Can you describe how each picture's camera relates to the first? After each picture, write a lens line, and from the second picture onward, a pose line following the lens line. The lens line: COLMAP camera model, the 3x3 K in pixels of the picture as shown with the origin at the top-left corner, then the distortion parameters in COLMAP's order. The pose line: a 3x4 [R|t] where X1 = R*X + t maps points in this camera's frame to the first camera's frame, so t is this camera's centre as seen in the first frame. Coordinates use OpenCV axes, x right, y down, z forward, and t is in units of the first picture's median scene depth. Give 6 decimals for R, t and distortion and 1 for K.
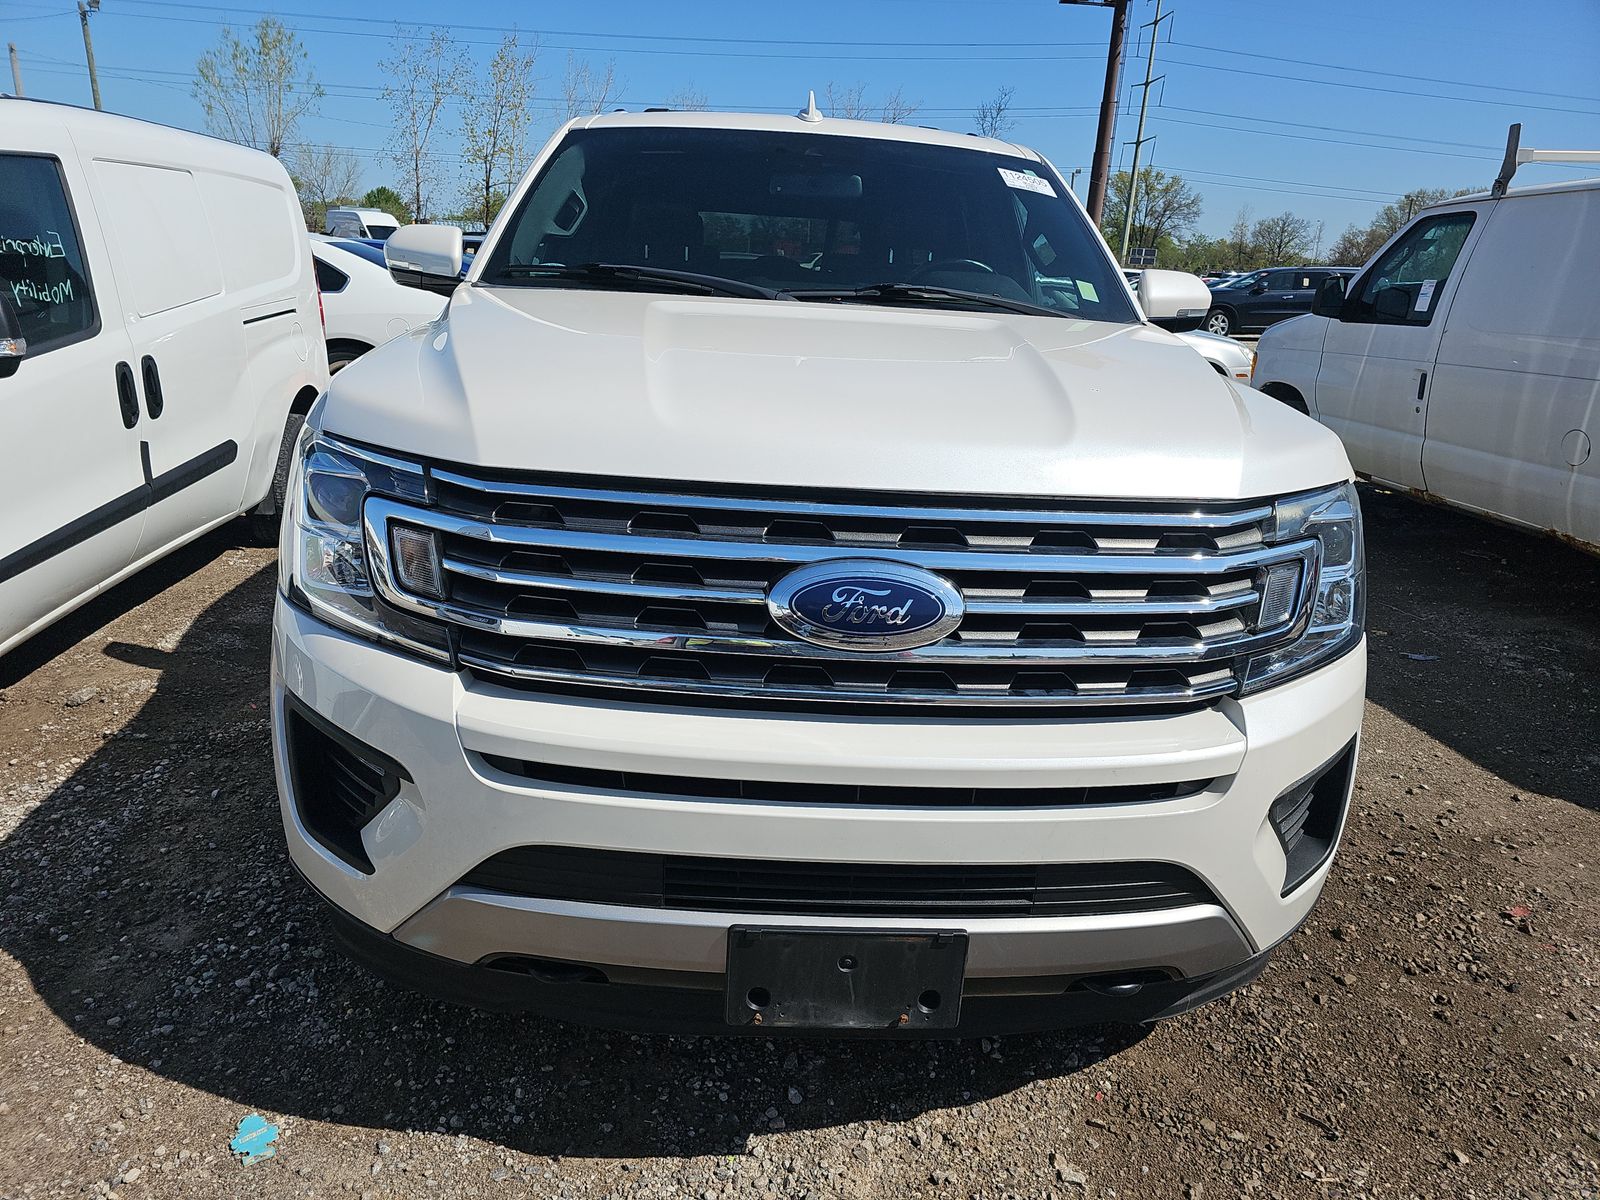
lens RADIAL K [[1071.2, 0, 795.3], [0, 1071.2, 596.1], [0, 0, 1]] dist [0.022352, -0.013663]
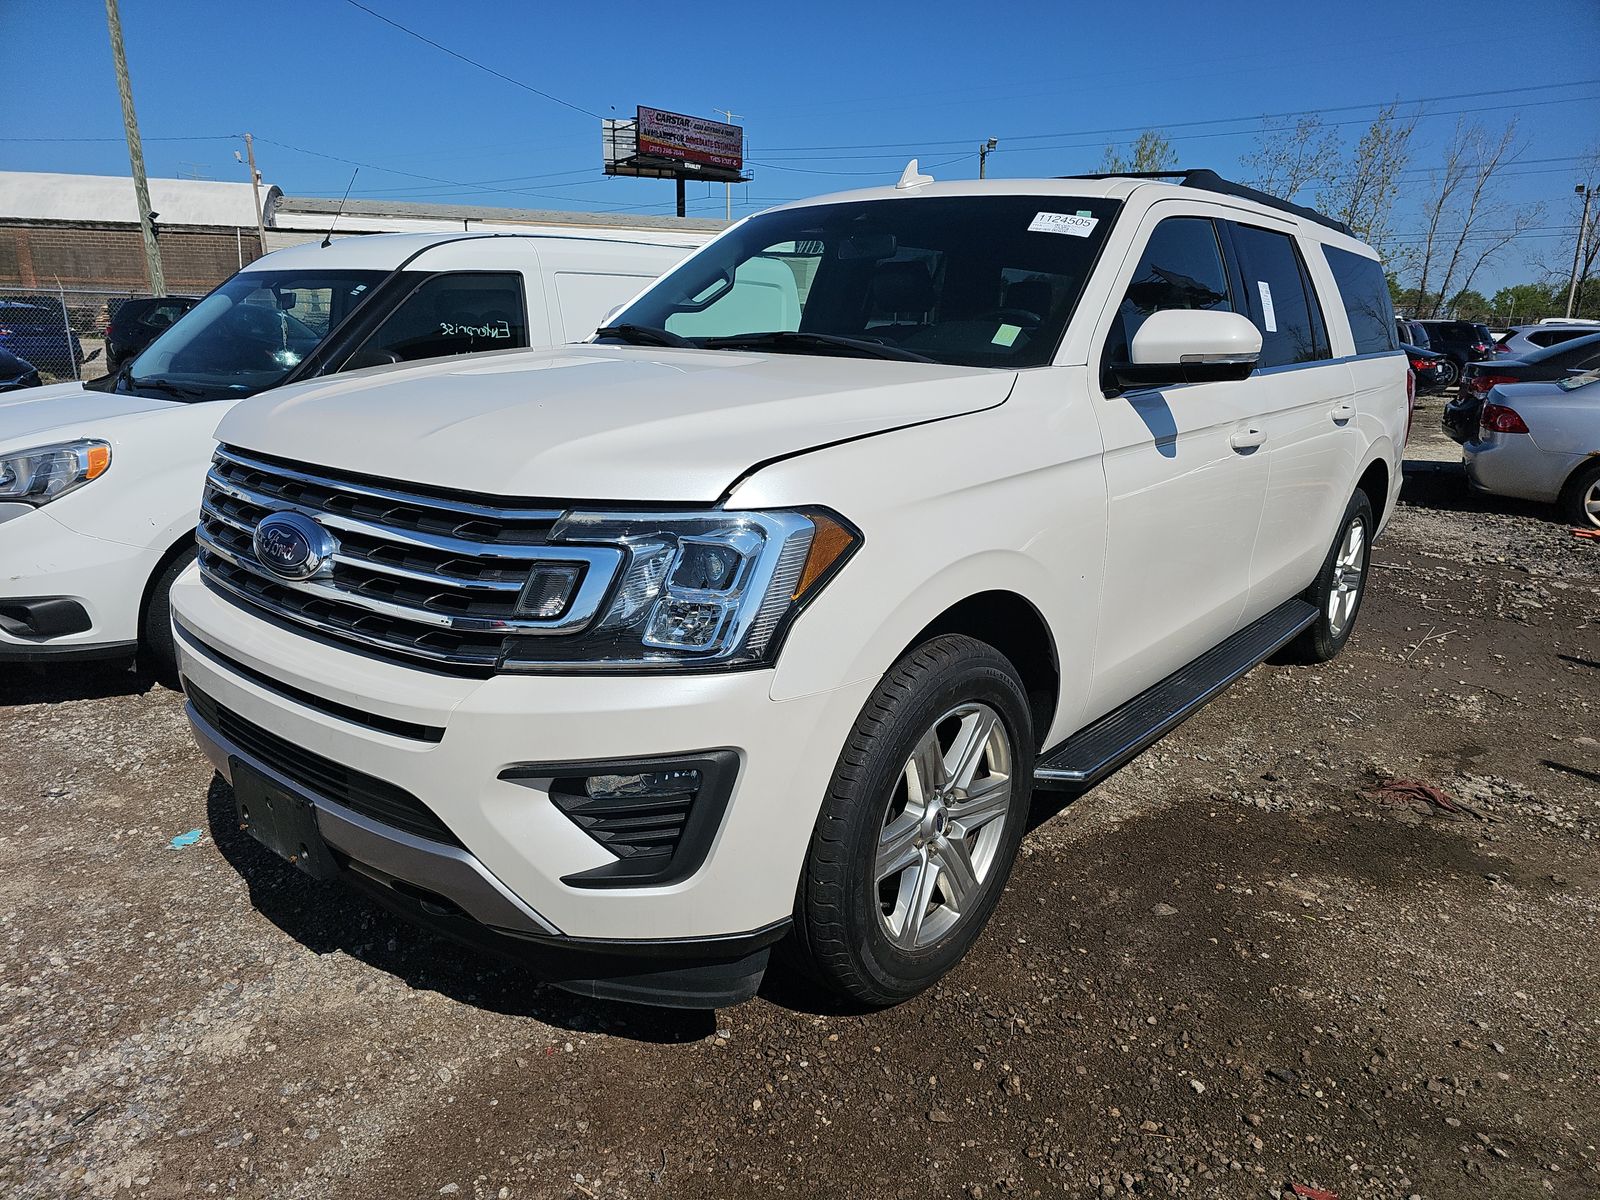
lens RADIAL K [[1071.2, 0, 792.0], [0, 1071.2, 608.1], [0, 0, 1]] dist [0.022352, -0.013663]
pose [[0.734778, 0.136806, -0.664369, 0.874859], [-0.180941, 0.983491, 0.002403, -0.017998], [0.653729, 0.118446, 0.747401, 0.225940]]
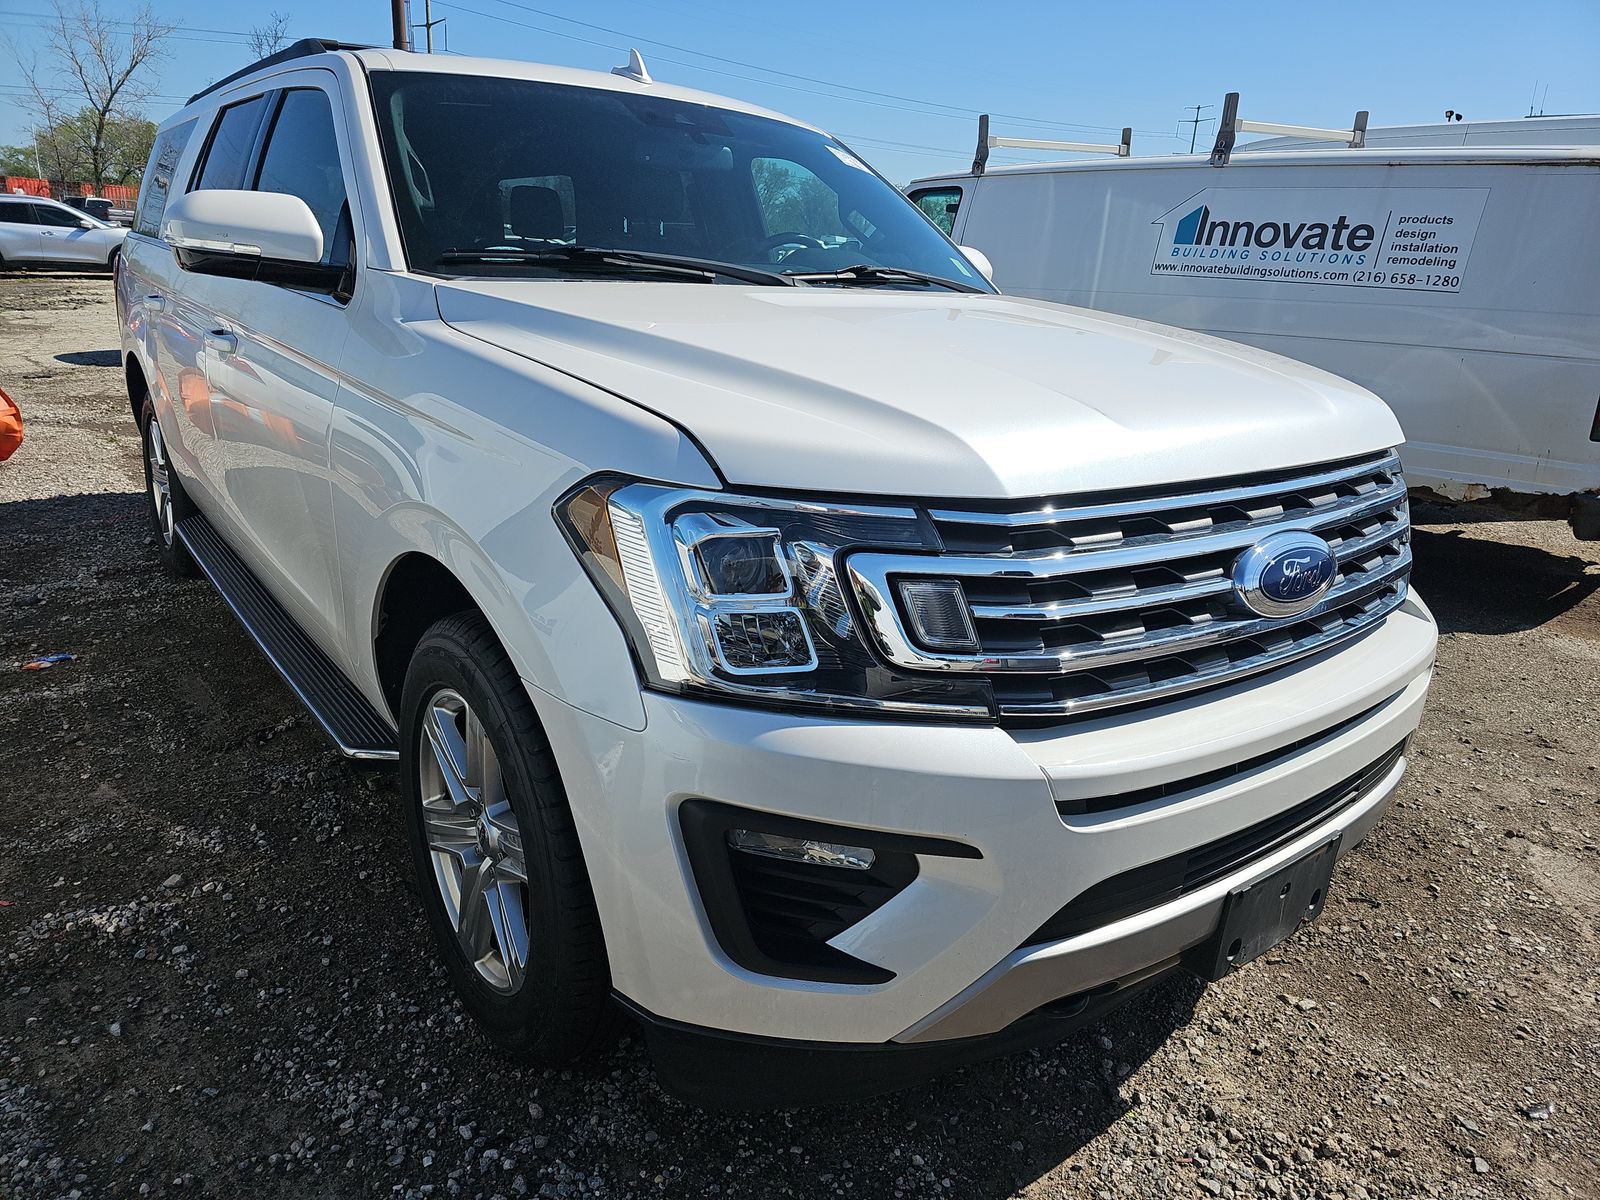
lens RADIAL K [[1071.2, 0, 797.2], [0, 1071.2, 596.2], [0, 0, 1]] dist [0.022352, -0.013663]
pose [[0.816927, -0.186632, 0.545710, -0.570503], [0.162515, 0.982344, 0.092675, -0.091733], [-0.553371, 0.012977, 0.832834, 0.205352]]
